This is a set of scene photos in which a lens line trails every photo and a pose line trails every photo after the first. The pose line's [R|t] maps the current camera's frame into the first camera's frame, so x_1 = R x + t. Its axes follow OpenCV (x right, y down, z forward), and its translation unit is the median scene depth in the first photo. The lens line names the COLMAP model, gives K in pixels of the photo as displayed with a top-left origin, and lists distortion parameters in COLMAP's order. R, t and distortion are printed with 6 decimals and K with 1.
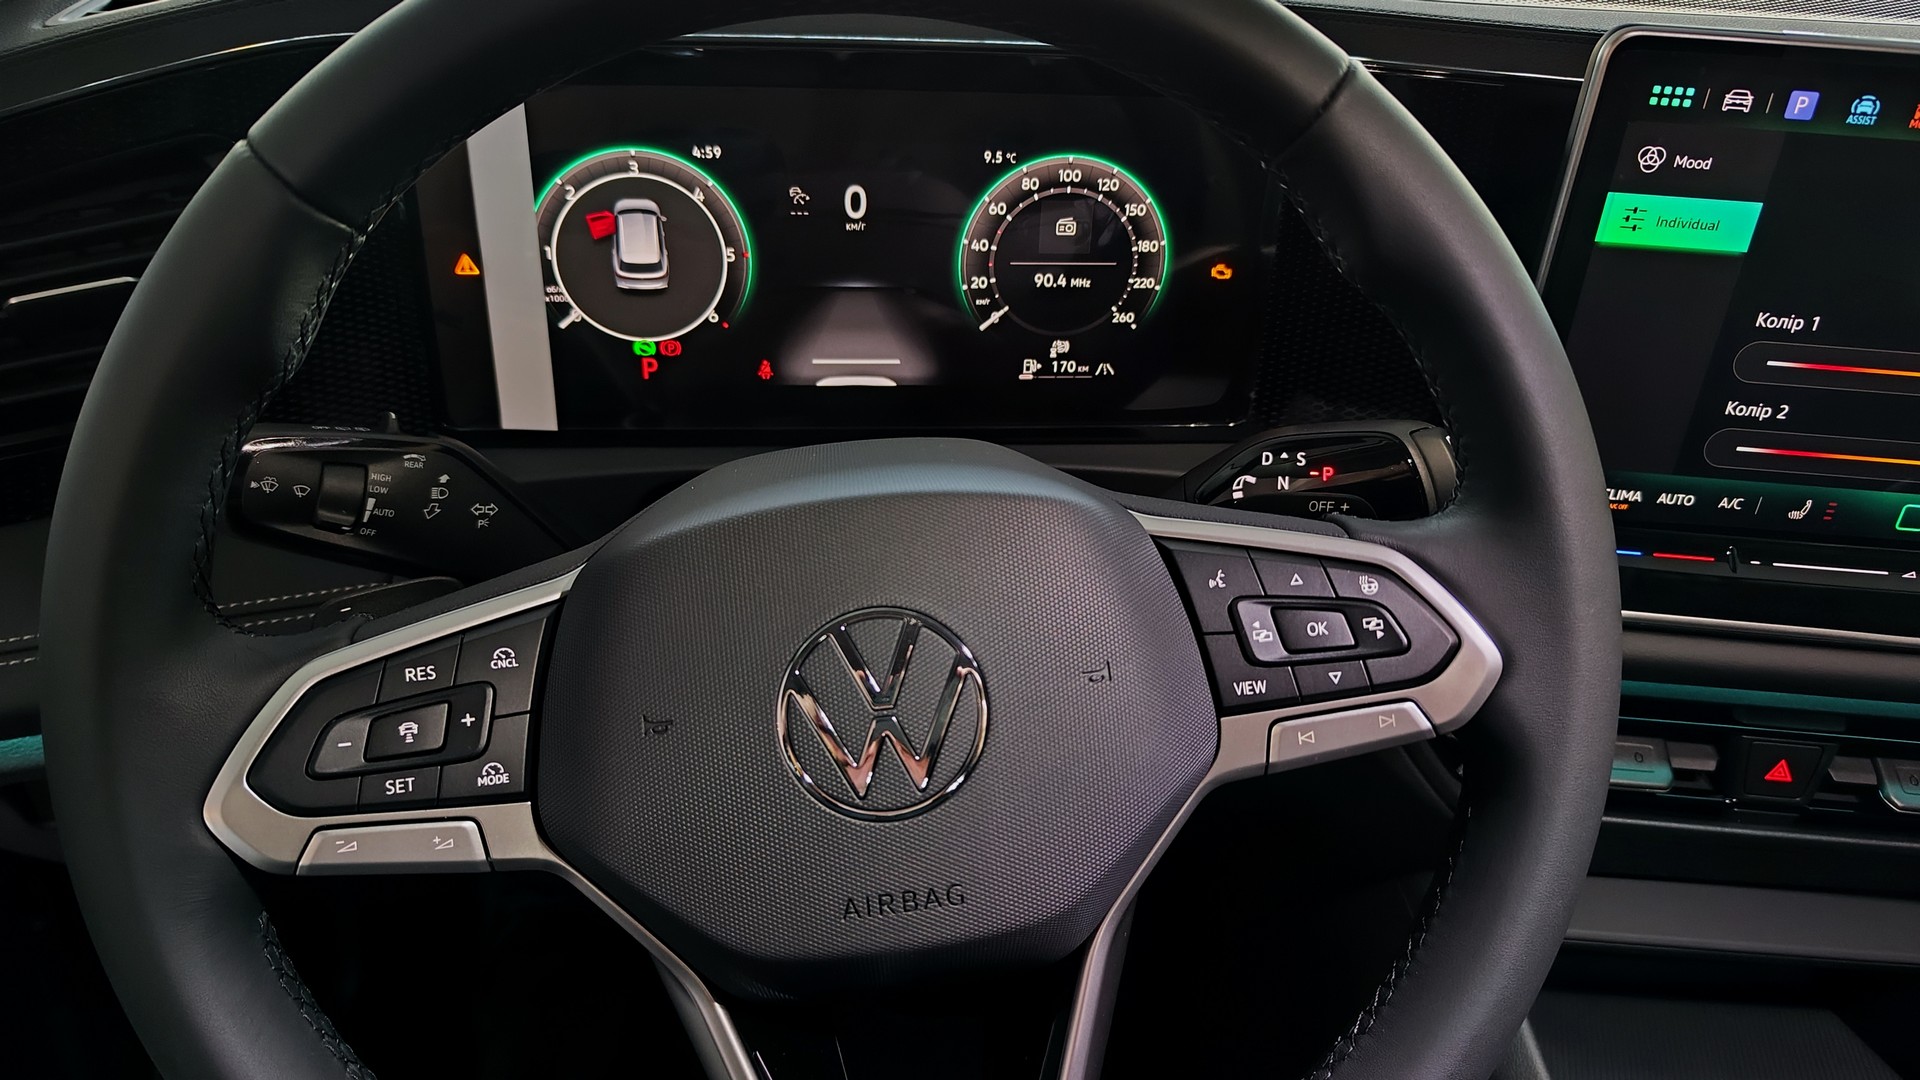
lens RADIAL K [[1330.9, 0, 960.0], [0, 1330.9, 540.0], [0, 0, 1]] dist [0.039012, -0.054079]
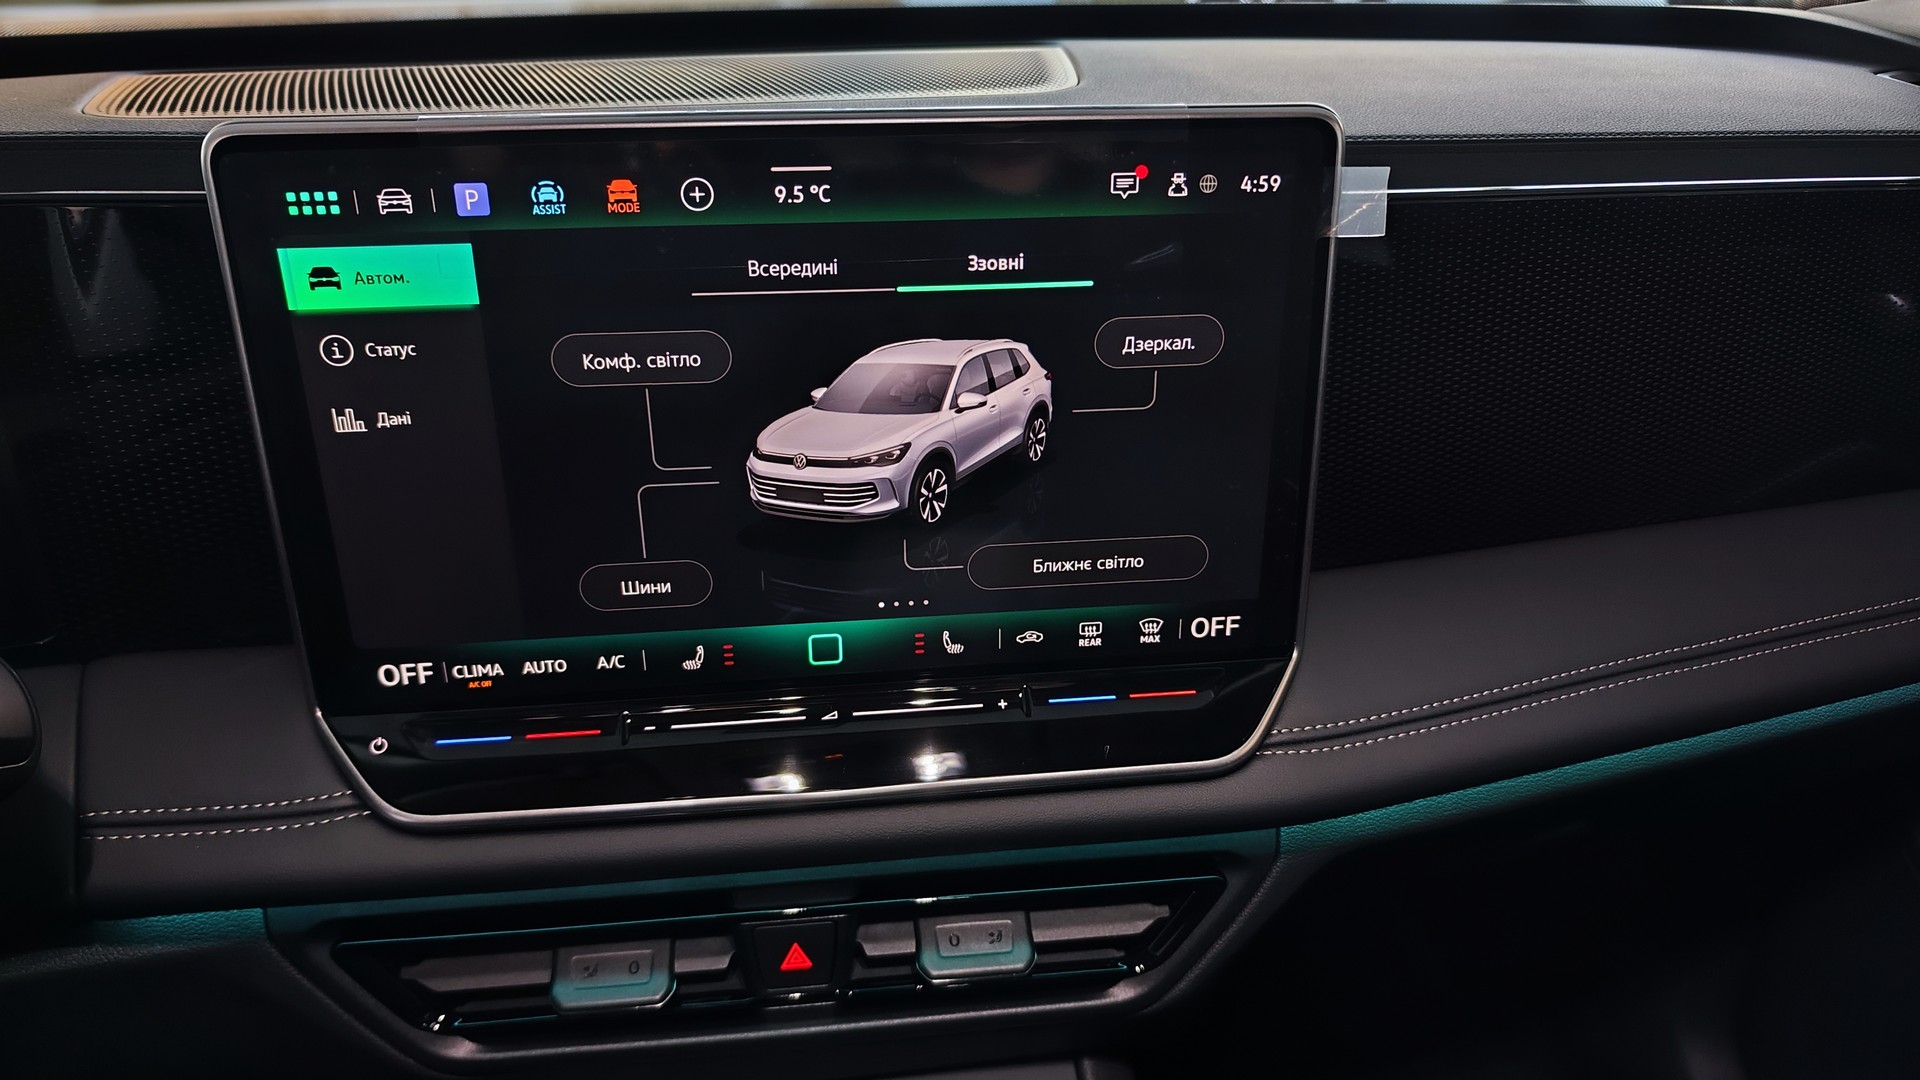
lens RADIAL K [[1330.9, 0, 960.0], [0, 1330.9, 540.0], [0, 0, 1]] dist [0.039012, -0.054079]
pose [[0.981183, -0.128047, 0.144514, 0.759927], [0.140985, 0.986516, -0.083117, -0.002835], [-0.131923, 0.101927, 0.986006, 0.154607]]
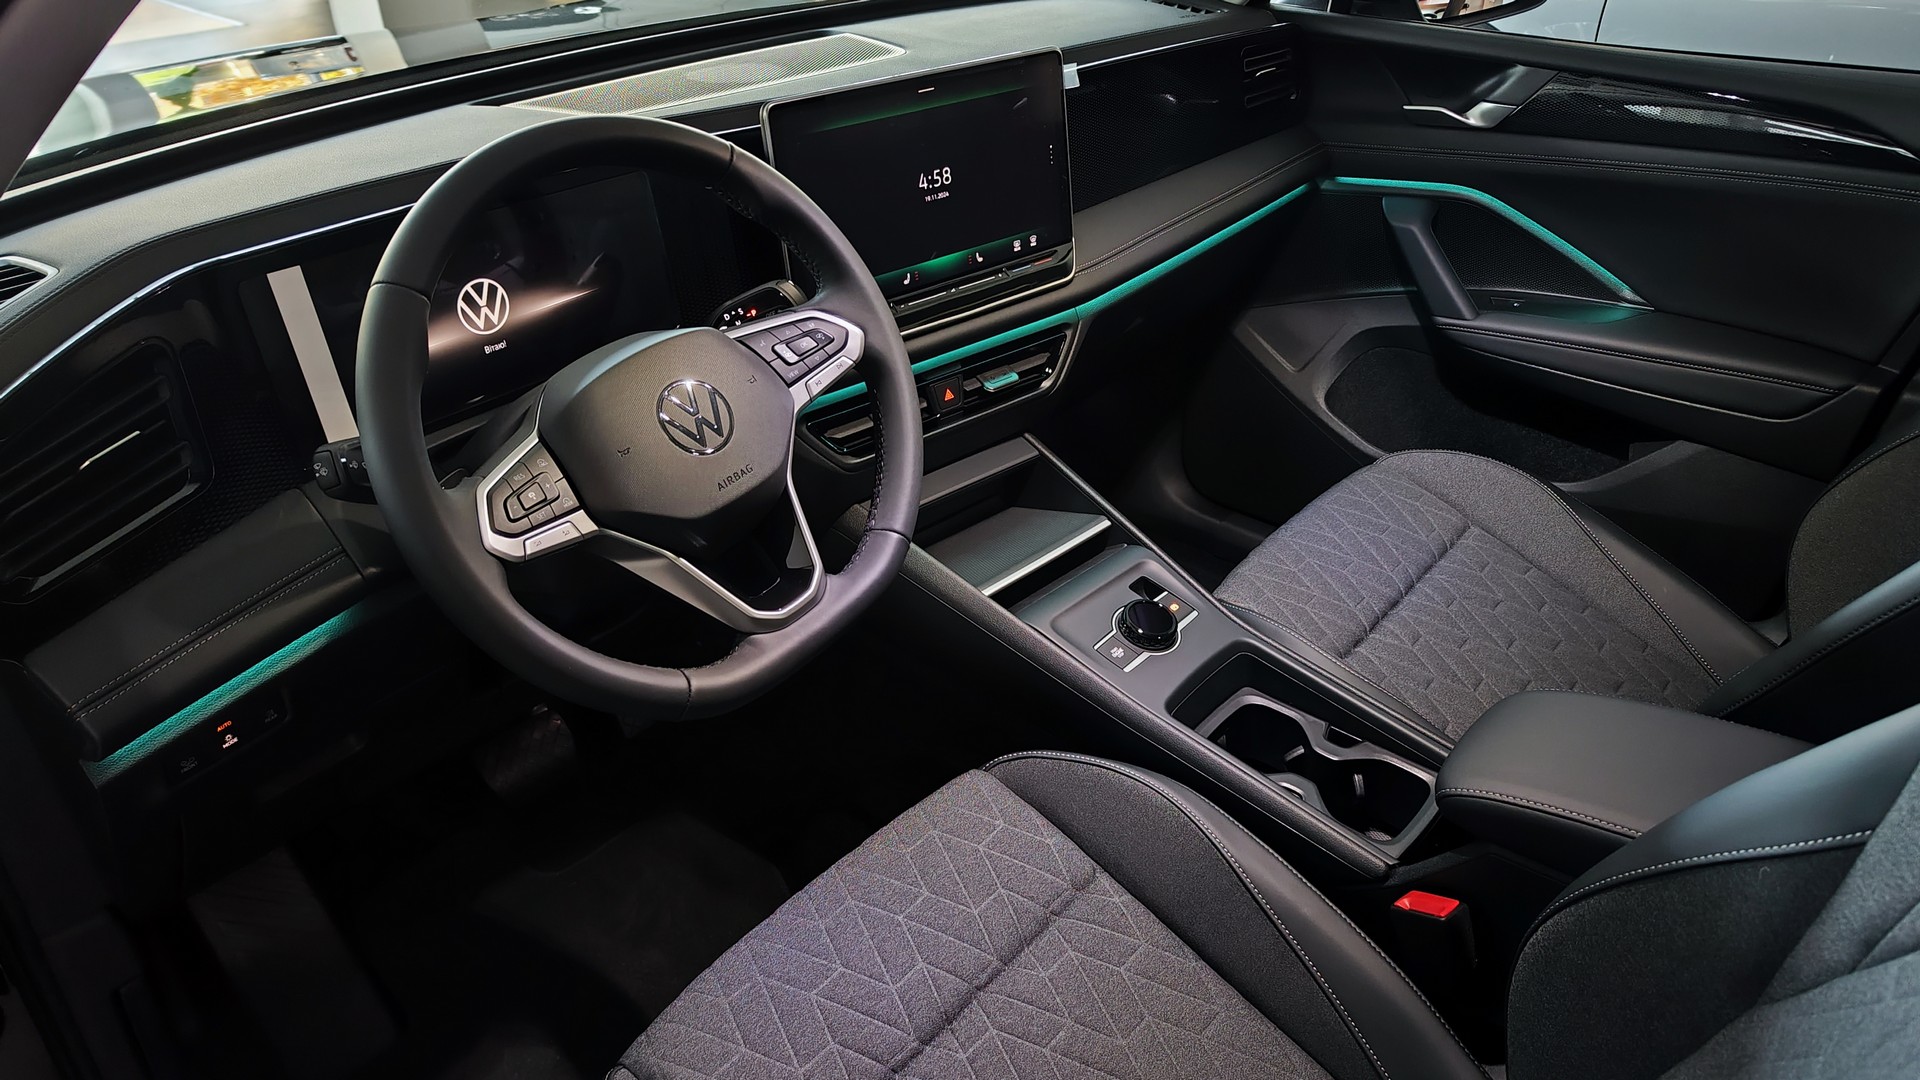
lens RADIAL K [[1277.1, 0, 960.0], [0, 1277.1, 540.0], [0, 0, 1]] dist [0.032053, -0.003044]
pose [[0.726724, -0.411258, 0.550217, -0.790891], [0.423139, 0.898983, 0.113062, 0.192088], [-0.541134, 0.150653, 0.827332, -0.905531]]
